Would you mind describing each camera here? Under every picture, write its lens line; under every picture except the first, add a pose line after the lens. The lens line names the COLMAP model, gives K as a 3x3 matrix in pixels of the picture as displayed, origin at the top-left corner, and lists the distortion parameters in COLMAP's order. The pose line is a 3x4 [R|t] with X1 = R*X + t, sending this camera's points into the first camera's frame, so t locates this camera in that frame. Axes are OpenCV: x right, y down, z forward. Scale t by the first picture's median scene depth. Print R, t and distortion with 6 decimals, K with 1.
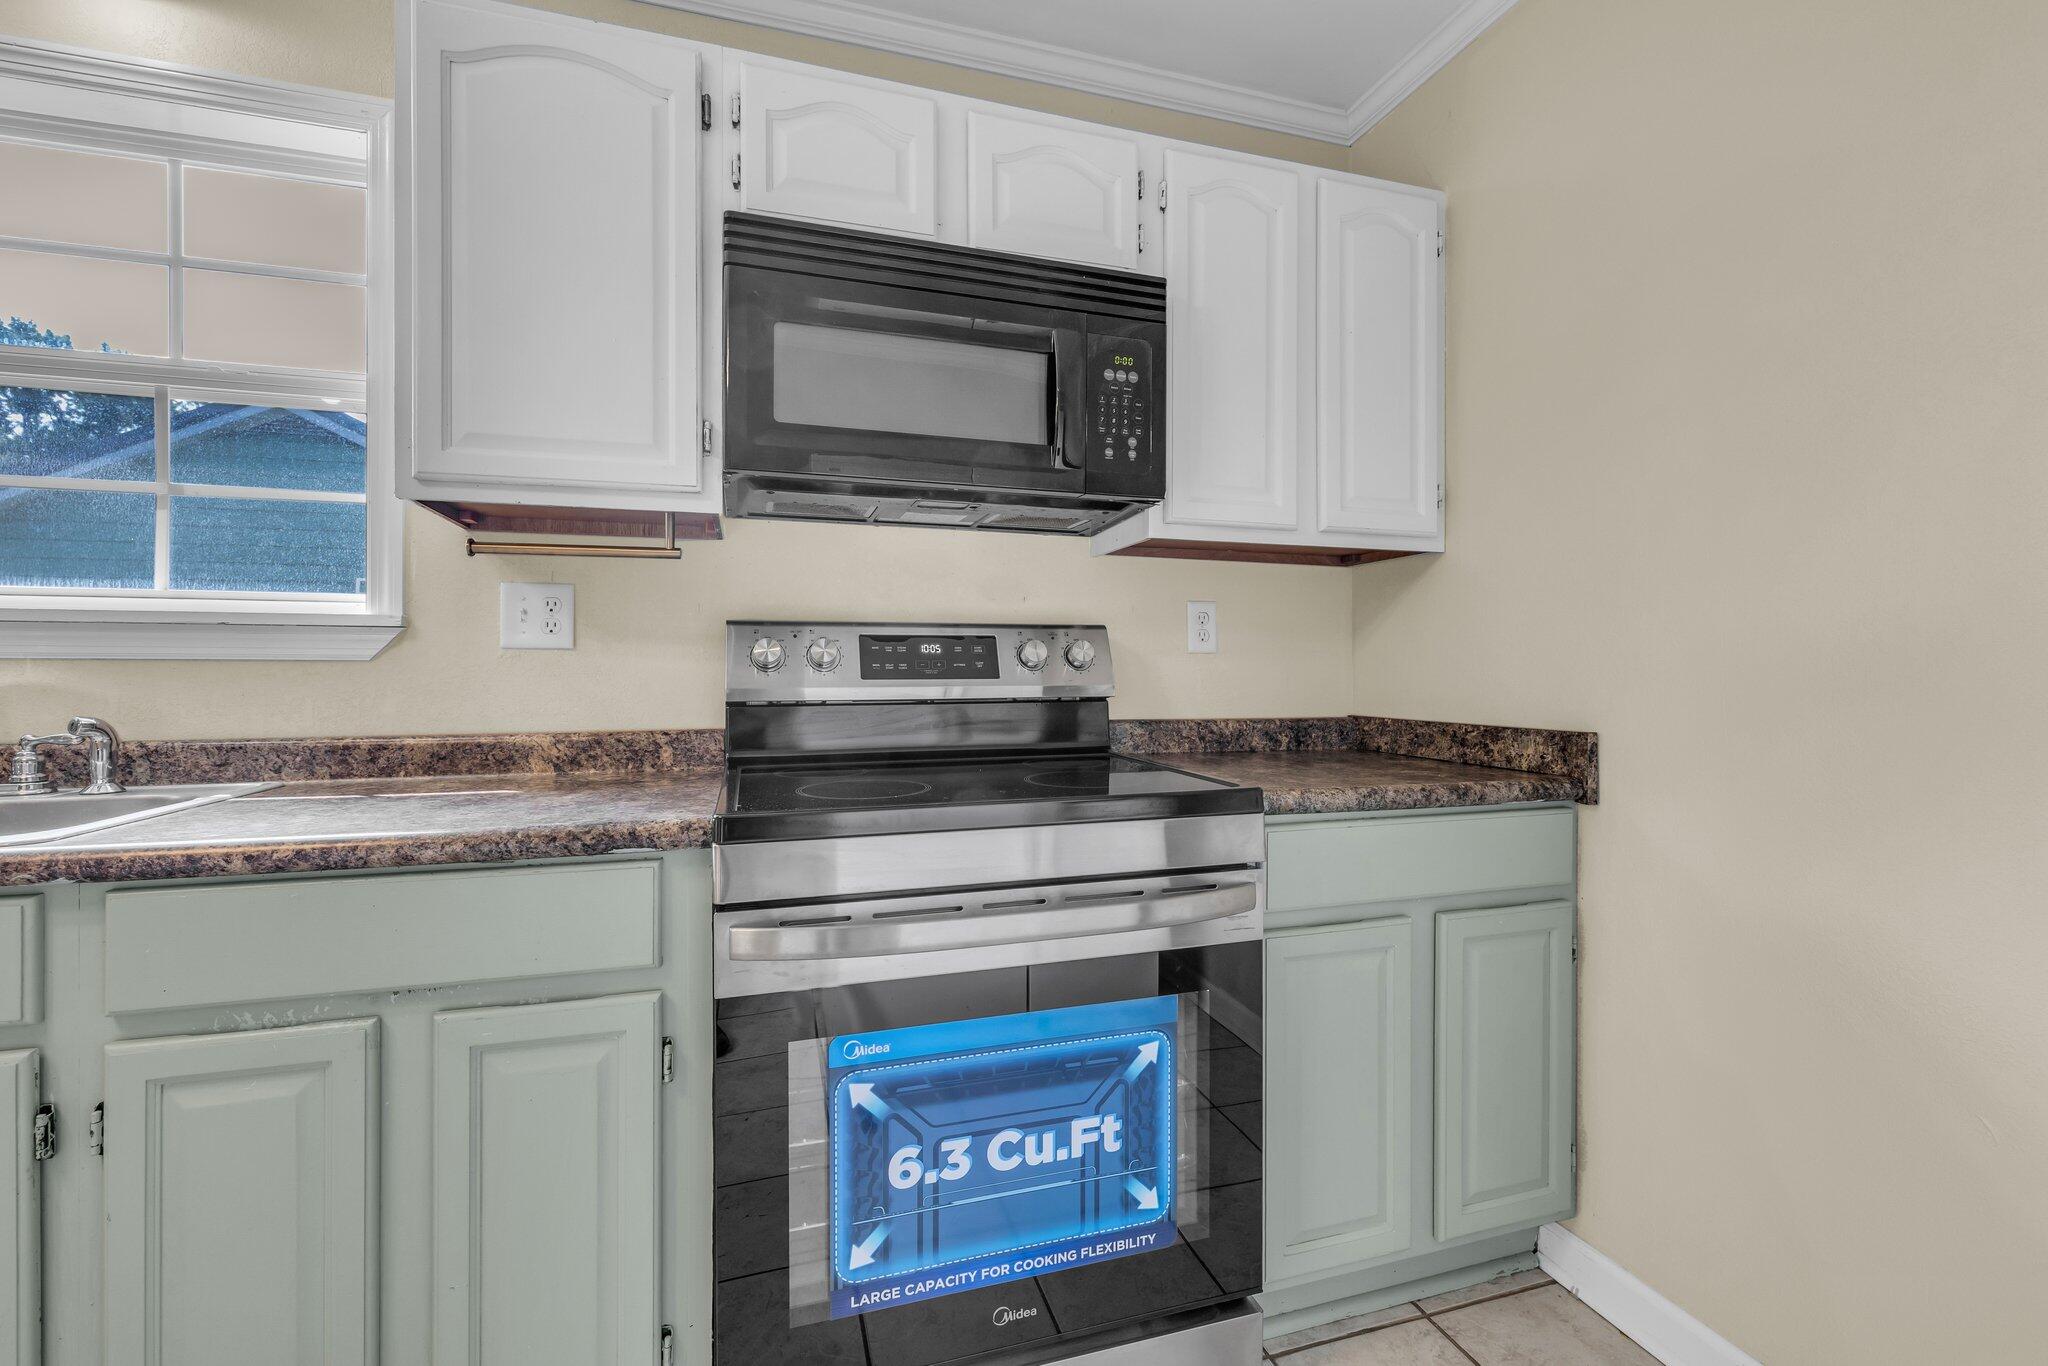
lens RADIAL K [[940.6, 0, 1027.3], [0, 940.6, 639.1], [0, 0, 1]] dist [-0.071220, -0.000017]
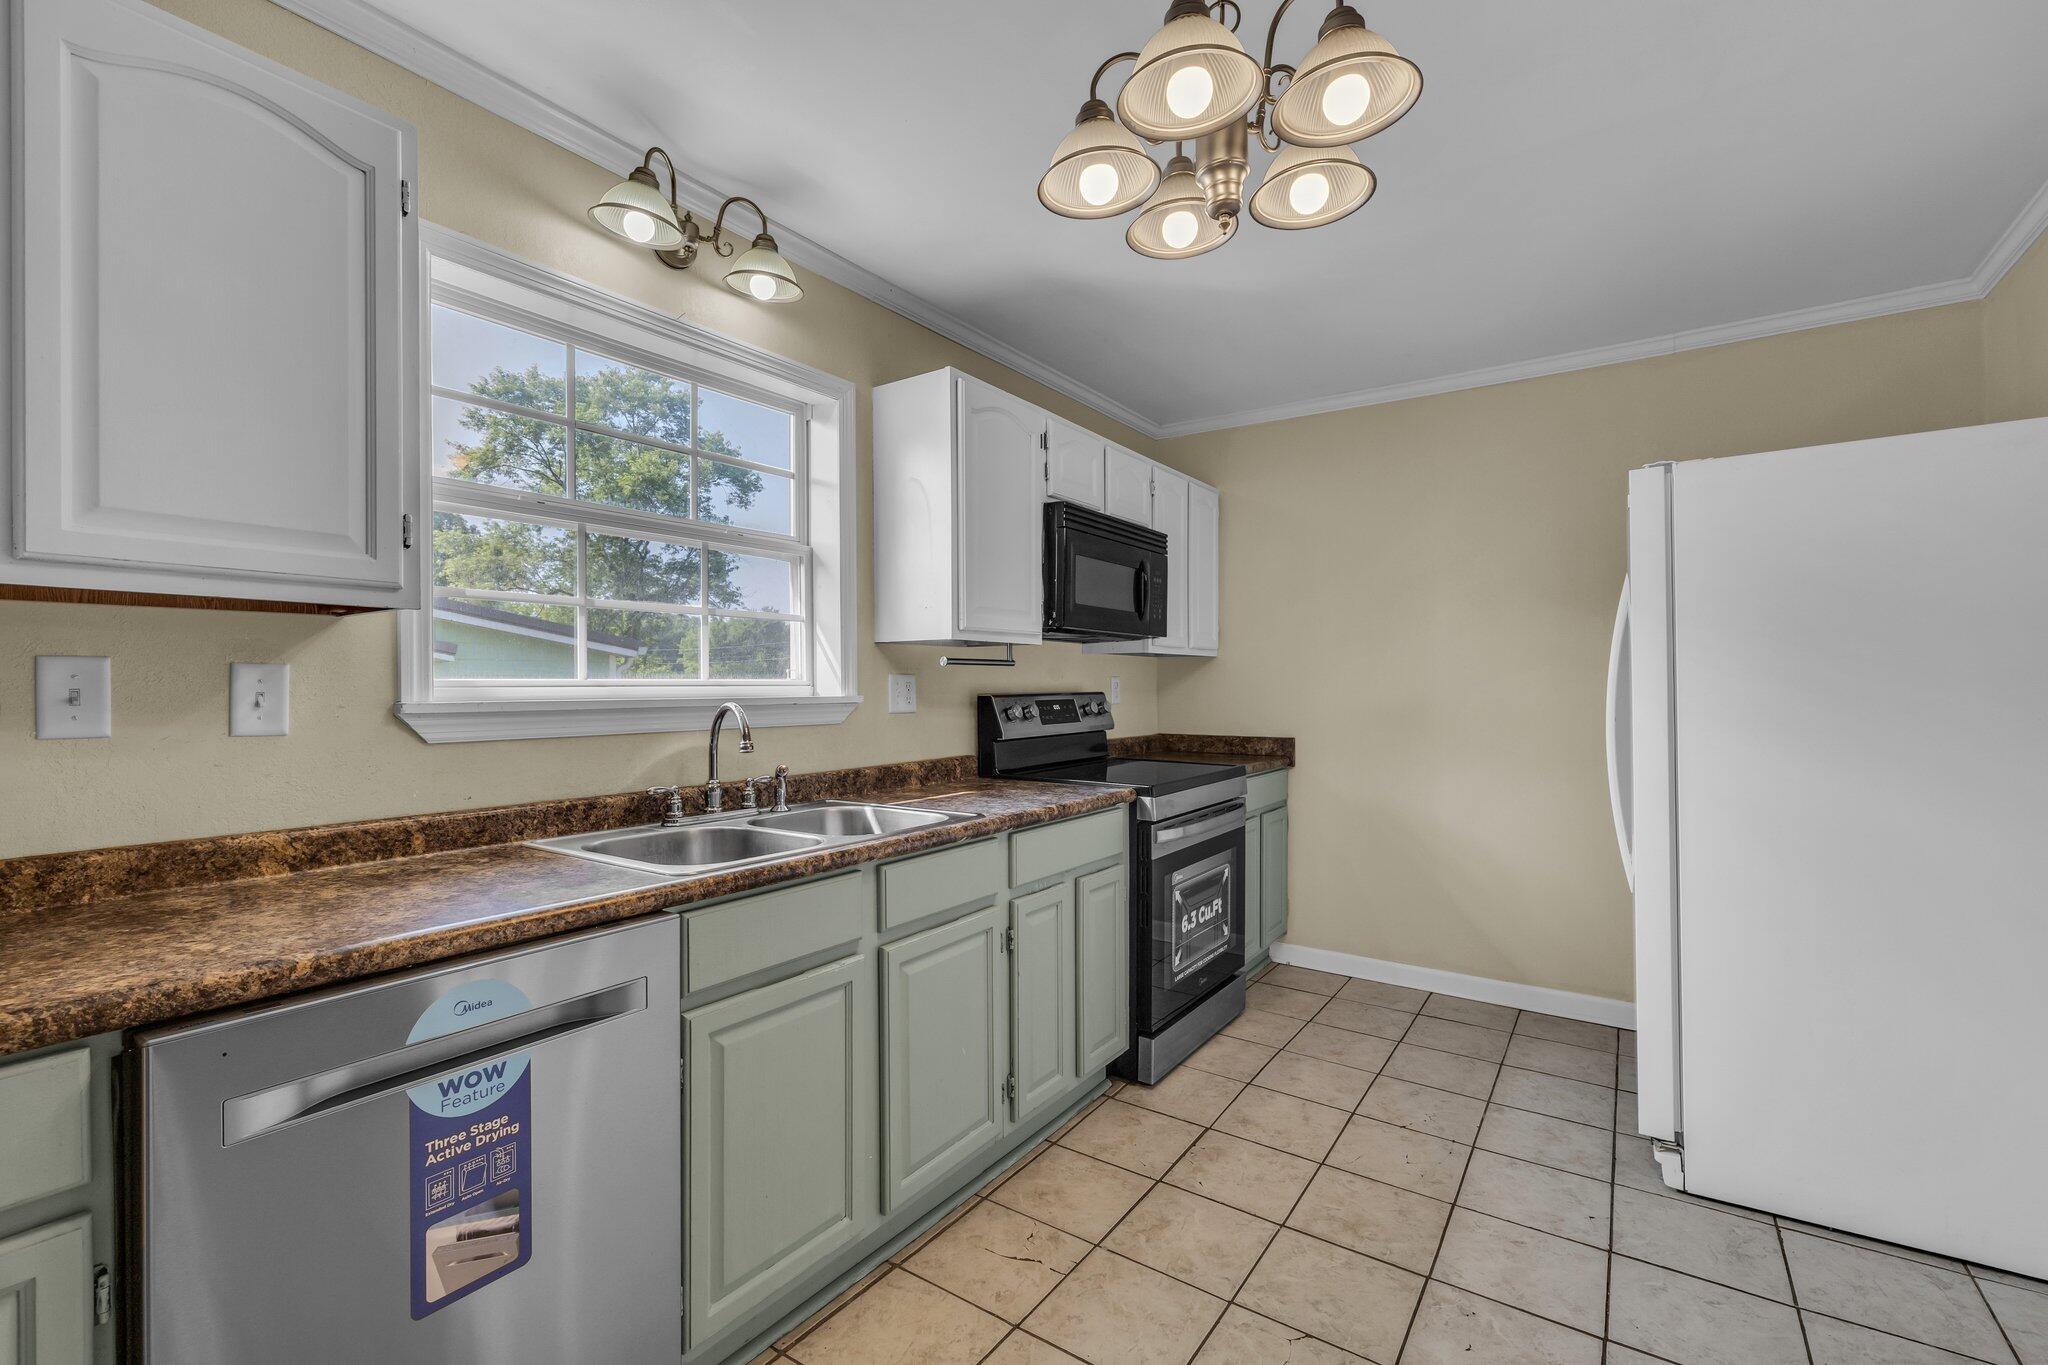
lens RADIAL K [[857.7, 0, 1024.0], [0, 857.7, 682.5], [0, 0, 1]] dist [-0.000888, -0.000045]
pose [[0.809941, -0.011738, 0.586394, -1.081181], [0.033827, 0.999070, -0.026724, 0.002765], [-0.585535, 0.041481, 0.809585, -0.347121]]
